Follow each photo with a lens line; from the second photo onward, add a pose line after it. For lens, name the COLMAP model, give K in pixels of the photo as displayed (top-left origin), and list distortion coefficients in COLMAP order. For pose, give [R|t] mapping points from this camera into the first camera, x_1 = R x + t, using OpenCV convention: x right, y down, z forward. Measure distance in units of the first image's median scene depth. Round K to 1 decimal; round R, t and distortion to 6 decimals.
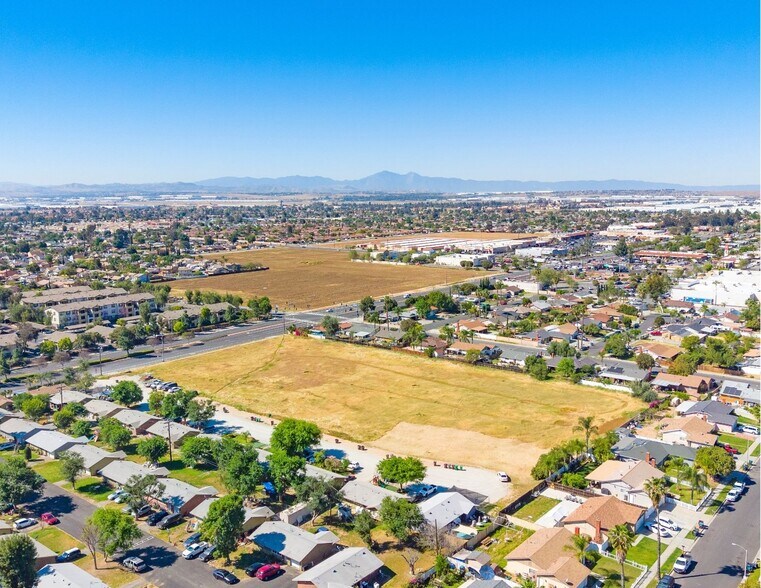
lens RADIAL K [[694.4, 0, 384.3], [0, 694.4, 295.6], [0, 0, 1]] dist [0.089431, -0.178194]
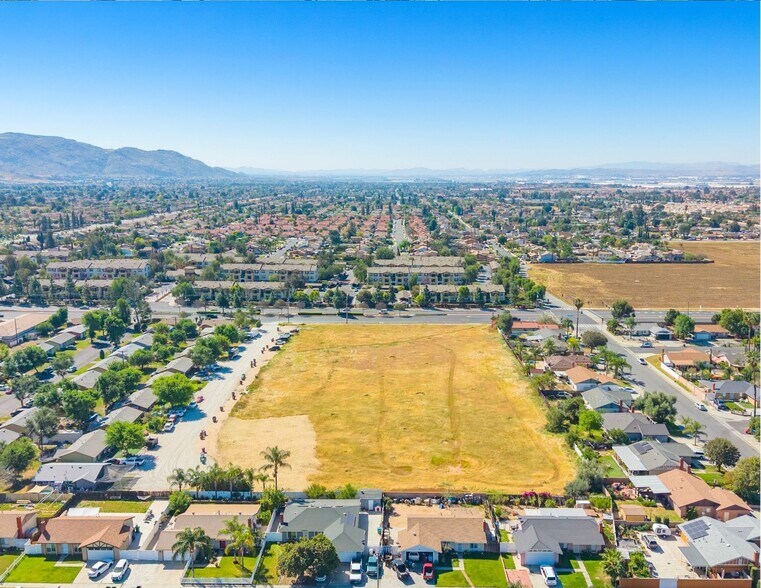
lens RADIAL K [[694.4, 0, 384.3], [0, 694.4, 295.6], [0, 0, 1]] dist [0.089431, -0.178194]
pose [[0.613956, 0.145117, -0.775886, 0.654910], [-0.123356, 0.988517, 0.087274, -0.061438], [0.779641, 0.042128, 0.624808, 0.392592]]
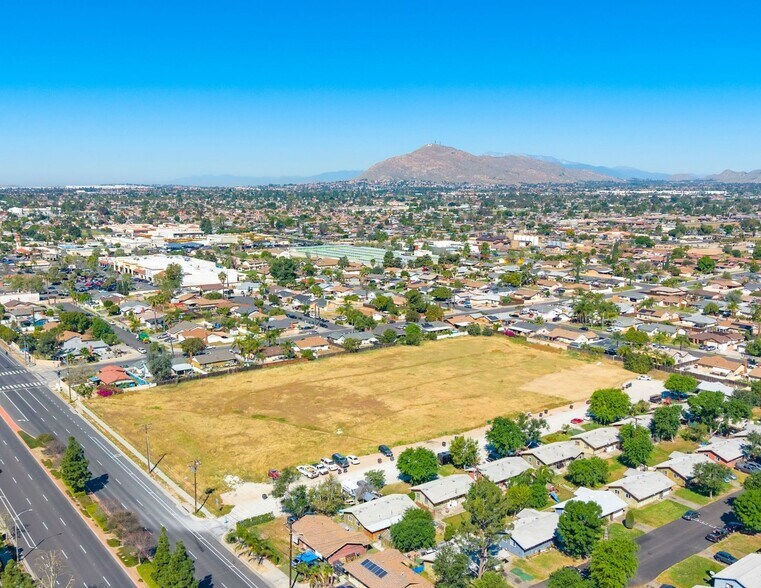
lens RADIAL K [[740.6, 0, 384.2], [0, 740.6, 295.6], [0, 0, 1]] dist [0.096470, -0.228444]
pose [[0.242856, -0.144736, 0.959204, -0.944033], [0.132844, 0.984453, 0.114912, -0.107870], [-0.960923, 0.099518, 0.258308, 0.716735]]
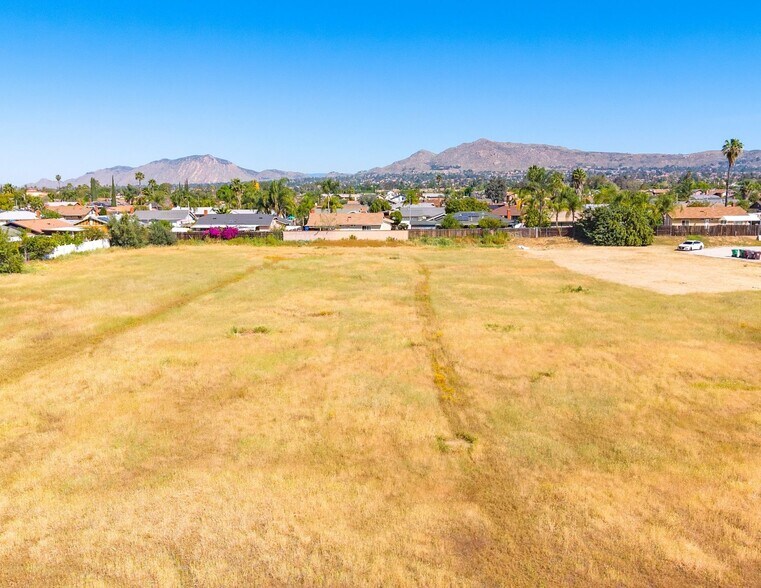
lens RADIAL K [[707.6, 0, 351.0], [0, 707.6, 294.2], [0, 0, 1]] dist [0.002910, 0.002953]
pose [[-0.562356, -0.109666, 0.819591, -0.118720], [0.137486, 0.964969, 0.223454, 0.078449], [-0.815385, 0.238343, -0.527579, 1.031974]]
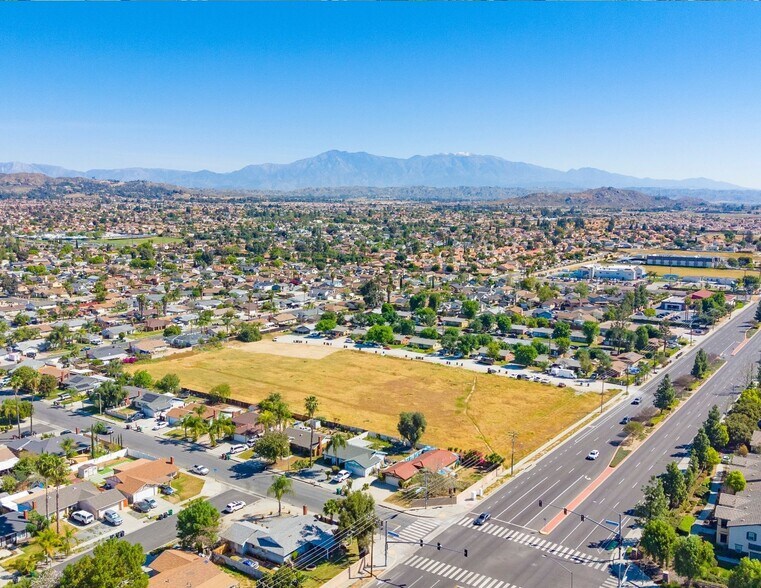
lens RADIAL K [[694.4, 0, 384.3], [0, 694.4, 295.6], [0, 0, 1]] dist [0.089431, -0.178194]
pose [[-0.998527, 0.005489, -0.053979, -0.027336], [-0.009588, 0.961364, 0.275115, -0.284585], [0.053403, 0.275227, -0.959895, 1.930961]]
